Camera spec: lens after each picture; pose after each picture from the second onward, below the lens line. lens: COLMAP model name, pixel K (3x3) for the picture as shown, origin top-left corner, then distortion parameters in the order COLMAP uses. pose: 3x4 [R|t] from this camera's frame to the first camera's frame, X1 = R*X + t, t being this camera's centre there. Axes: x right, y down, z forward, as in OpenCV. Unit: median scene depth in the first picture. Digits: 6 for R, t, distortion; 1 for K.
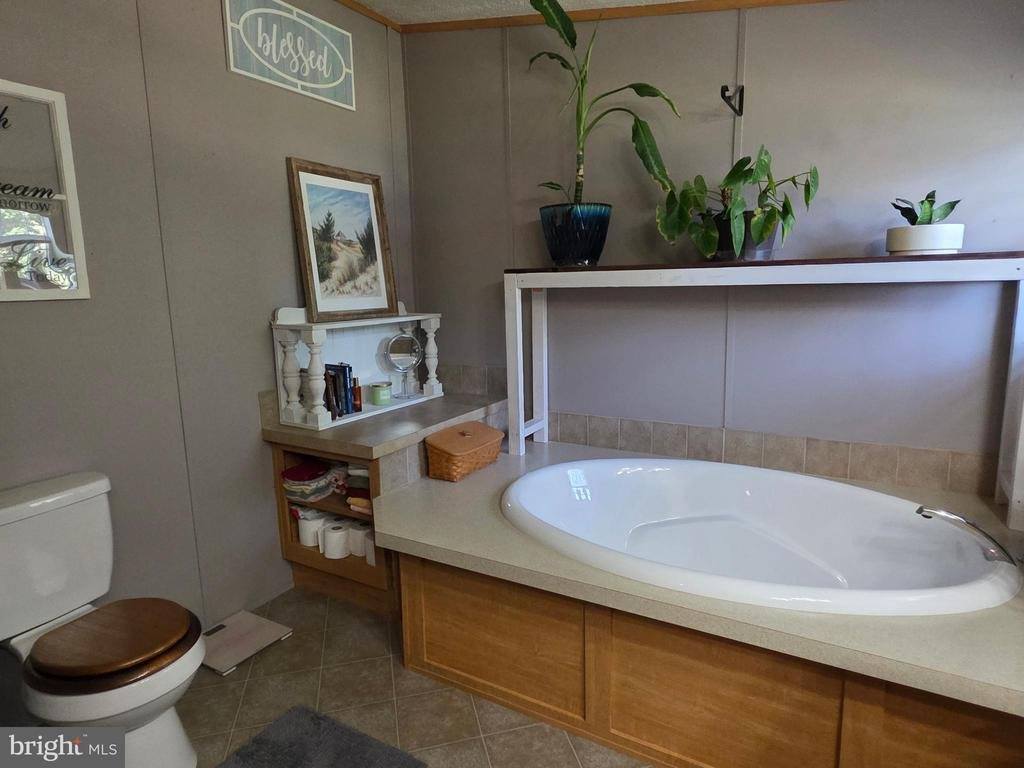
lens RADIAL K [[578.6, 0, 514.2], [0, 578.6, 381.5], [0, 0, 1]] dist [-0.002380, 0.000035]
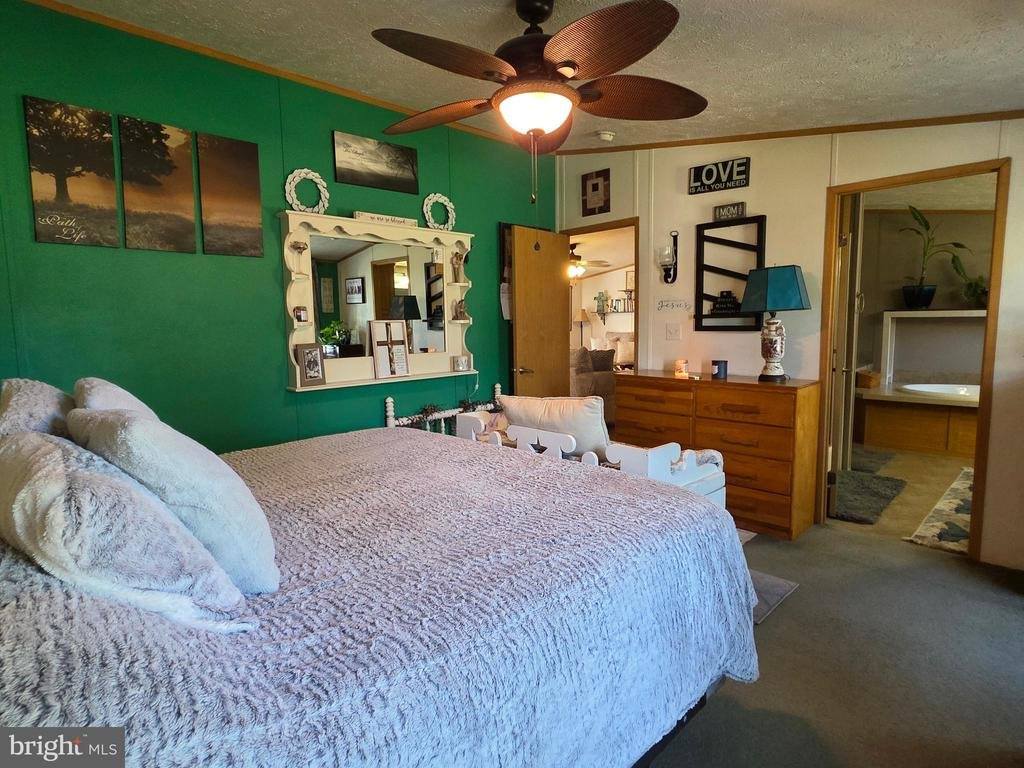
lens RADIAL K [[552.4, 0, 505.8], [0, 552.4, 383.4], [0, 0, 1]] dist [-0.002451, 0.001151]
pose [[0.962969, 0.036037, -0.267192, -1.083872], [-0.048643, 0.997986, -0.040712, 0.350006], [0.265187, 0.052201, 0.962783, -1.991798]]
